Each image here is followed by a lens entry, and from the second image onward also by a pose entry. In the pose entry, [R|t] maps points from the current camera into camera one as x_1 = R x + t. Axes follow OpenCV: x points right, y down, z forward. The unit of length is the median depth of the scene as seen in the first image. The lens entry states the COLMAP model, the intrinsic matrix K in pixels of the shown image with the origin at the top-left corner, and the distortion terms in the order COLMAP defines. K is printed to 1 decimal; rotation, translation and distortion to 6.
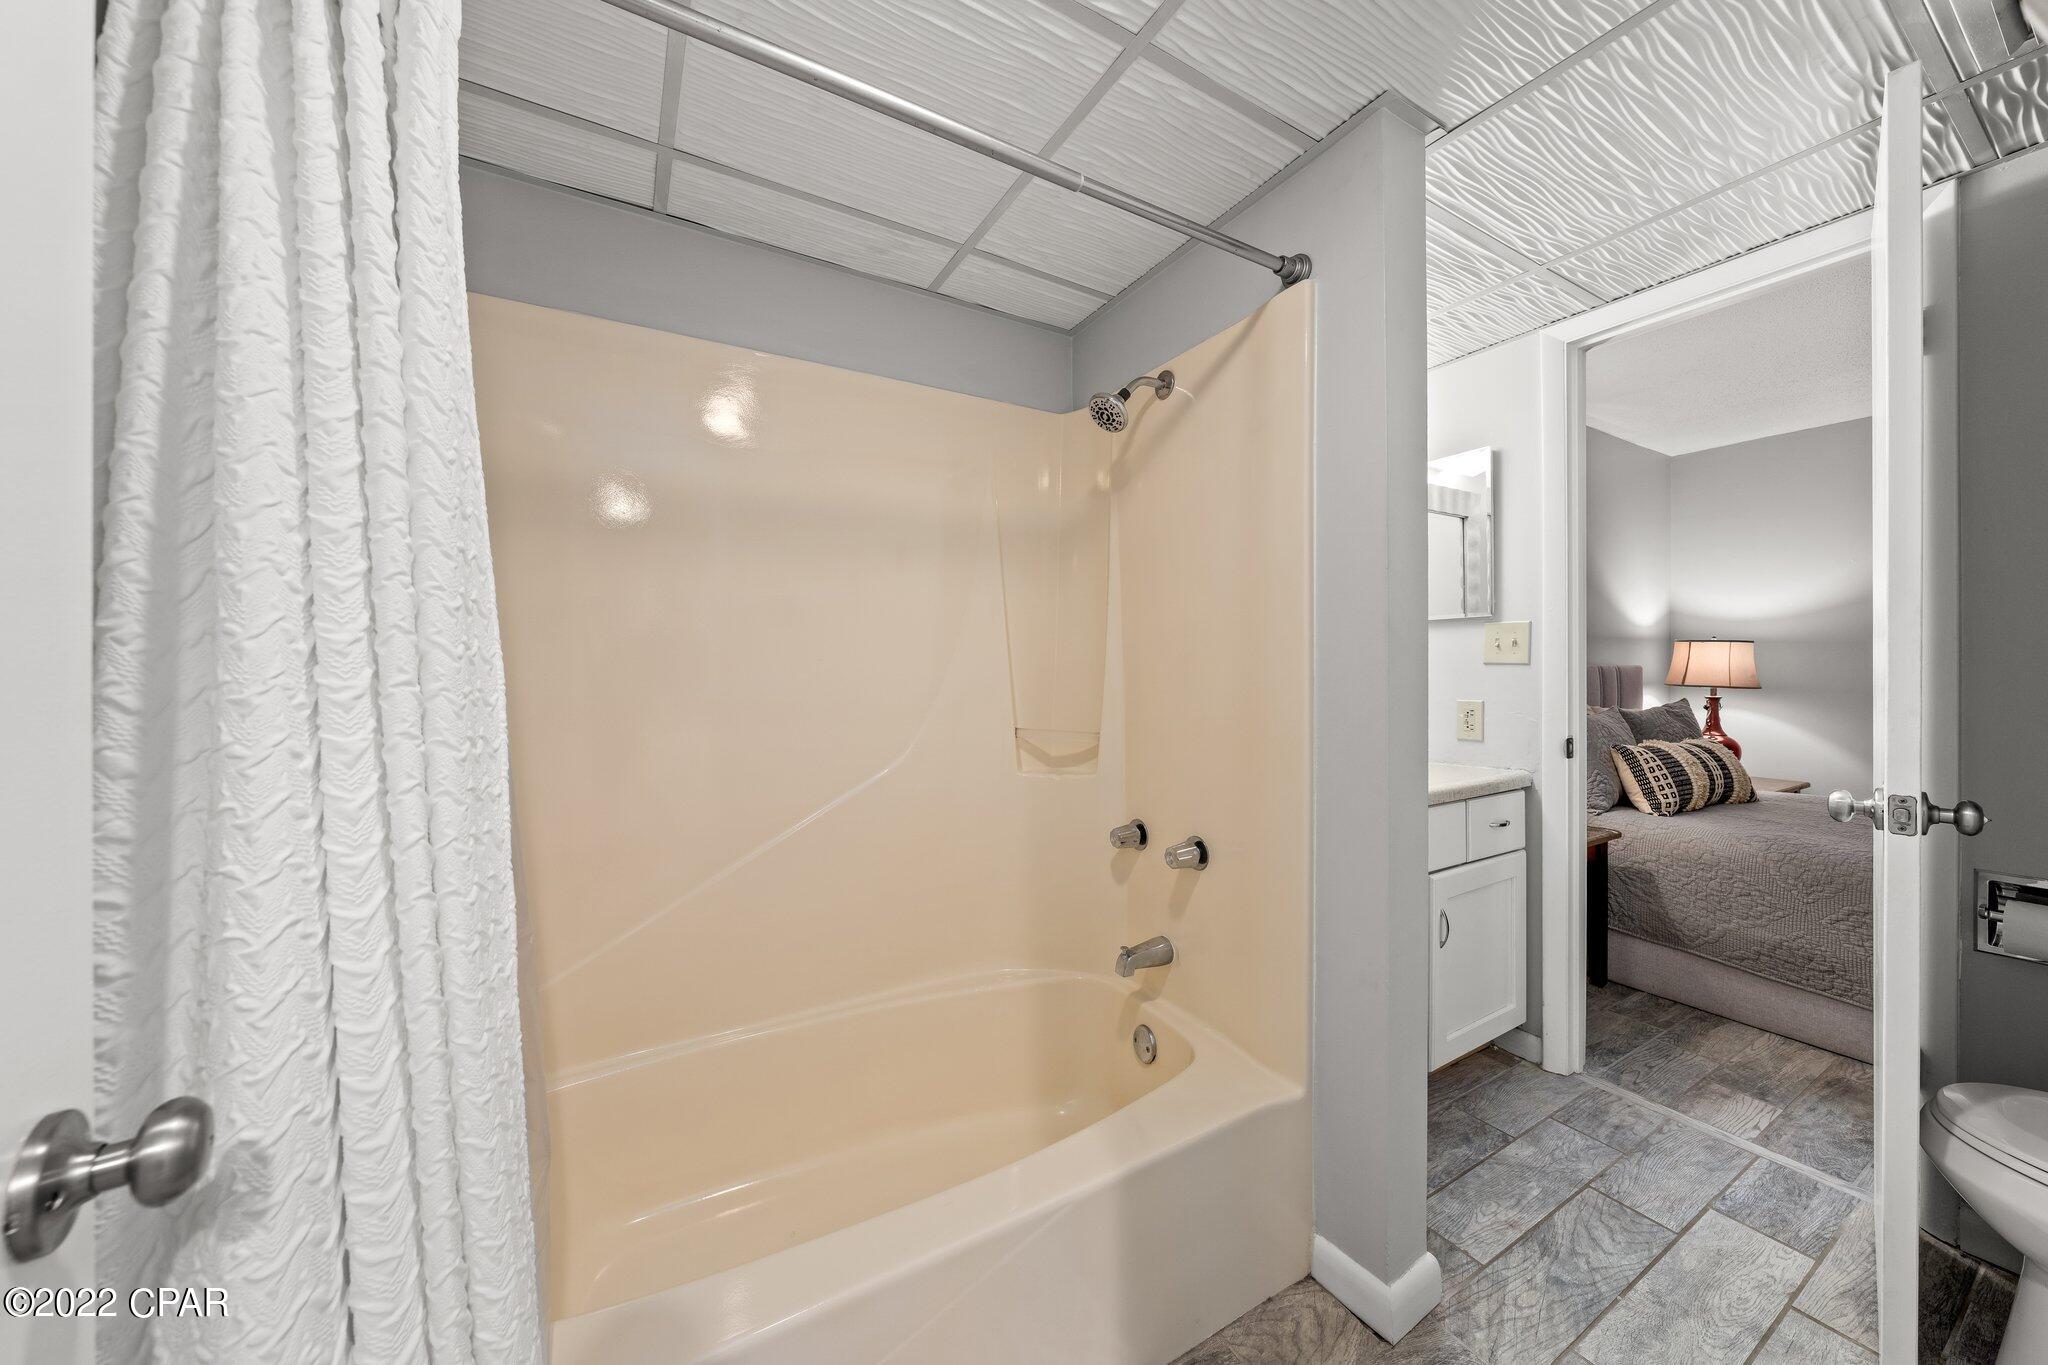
lens RADIAL K [[695.7, 0, 1026.1], [0, 695.7, 667.7], [0, 0, 1]] dist [-0.001020, -0.000127]
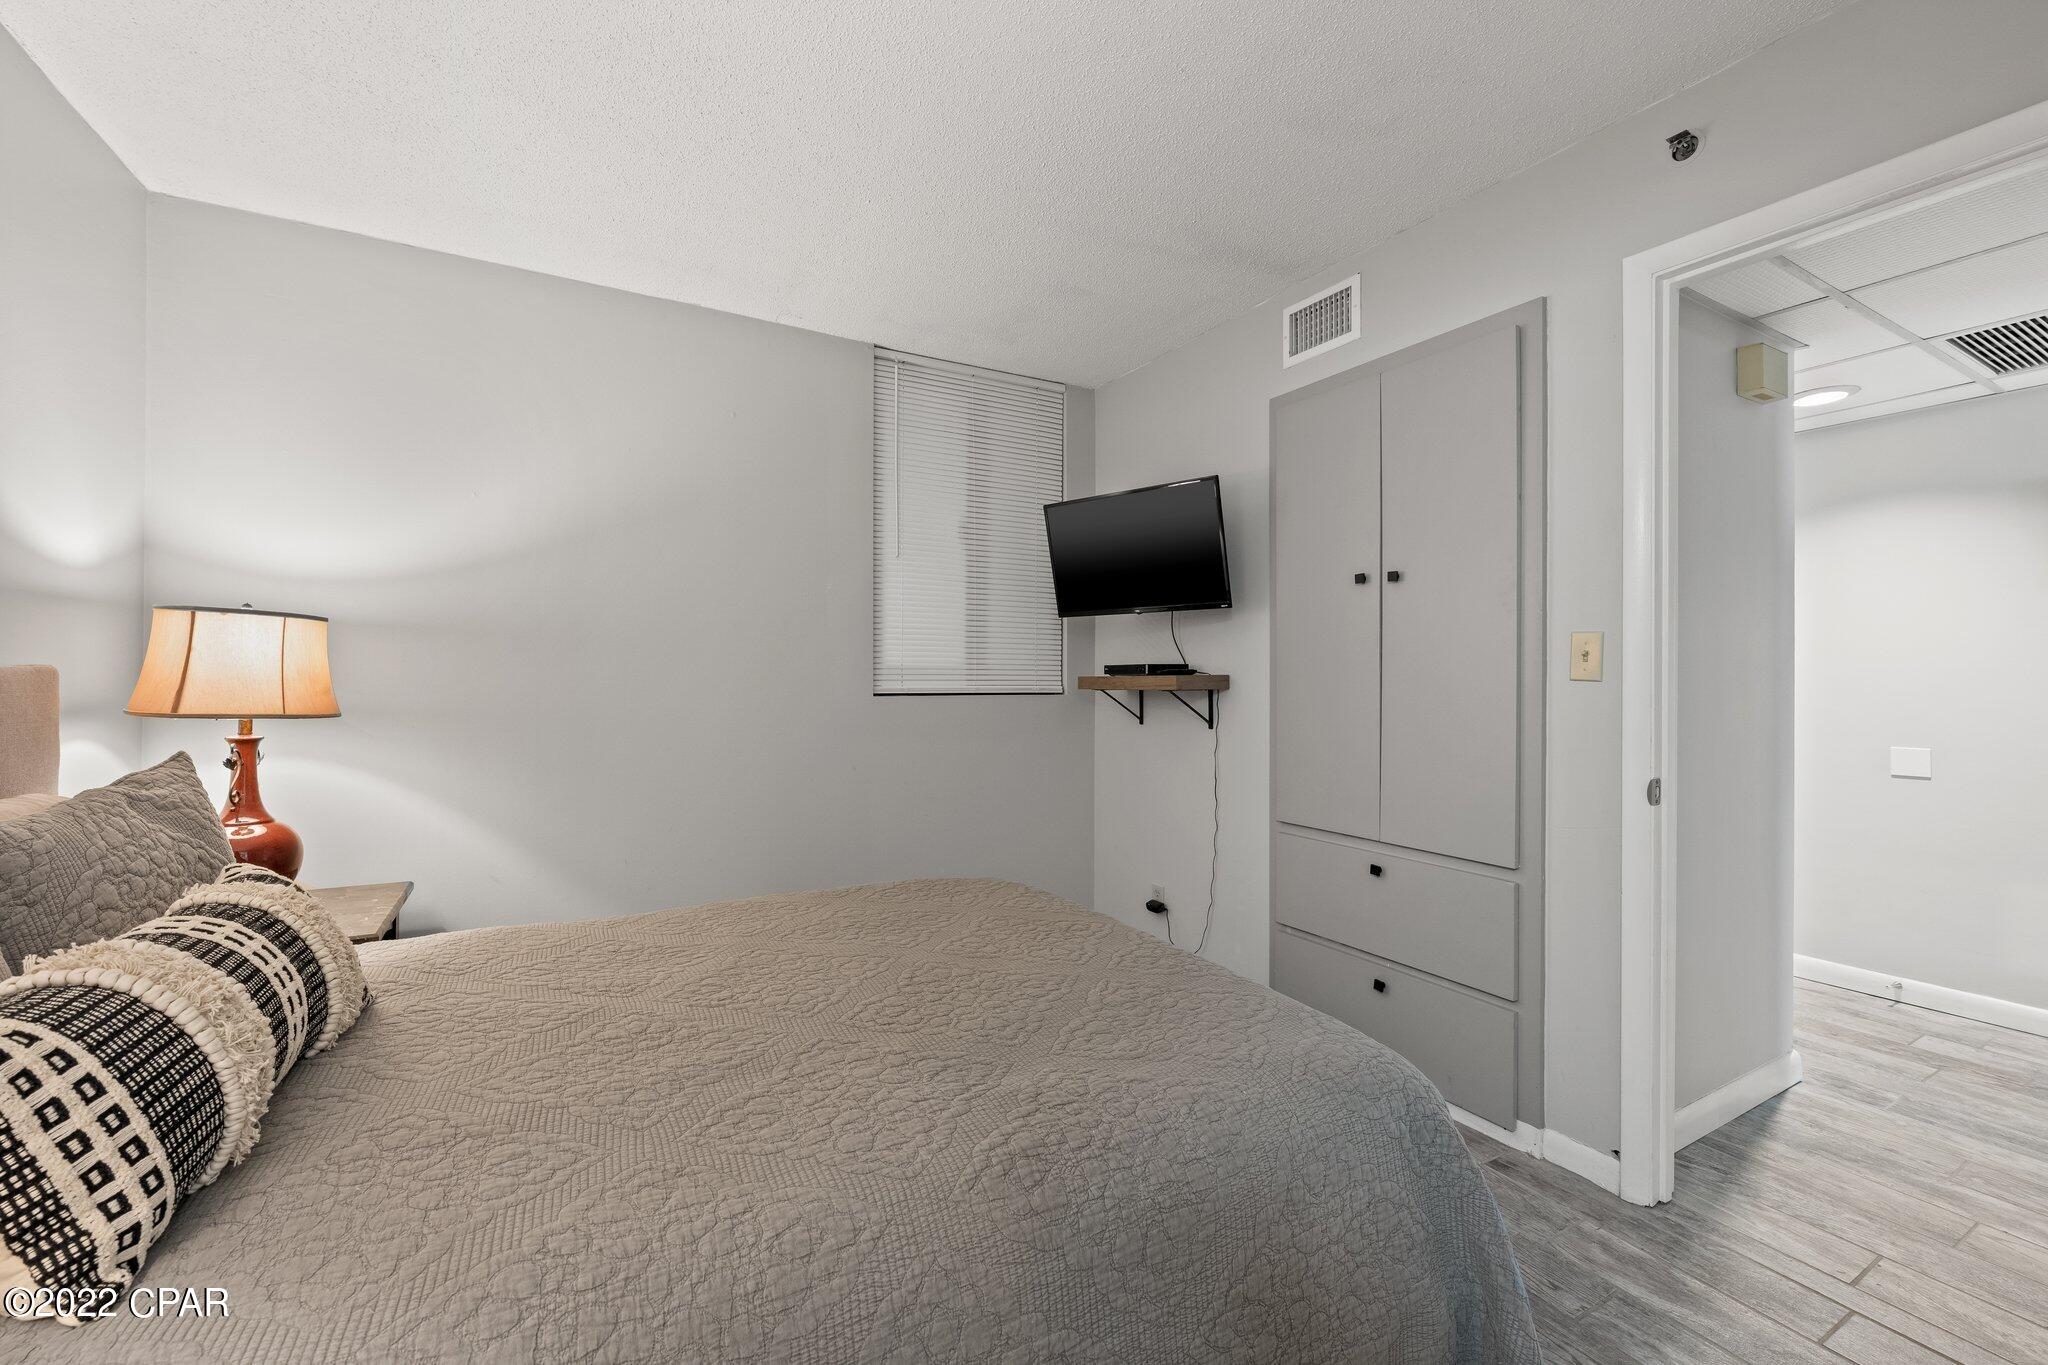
lens RADIAL K [[834.5, 0, 1032.1], [0, 834.5, 675.4], [0, 0, 1]] dist [-0.001731, -0.000321]
pose [[0.007701, -0.004222, 0.999961, 0.456942], [-0.000891, 0.999991, 0.004229, -0.000939], [-0.999970, -0.000923, 0.007697, 0.489525]]
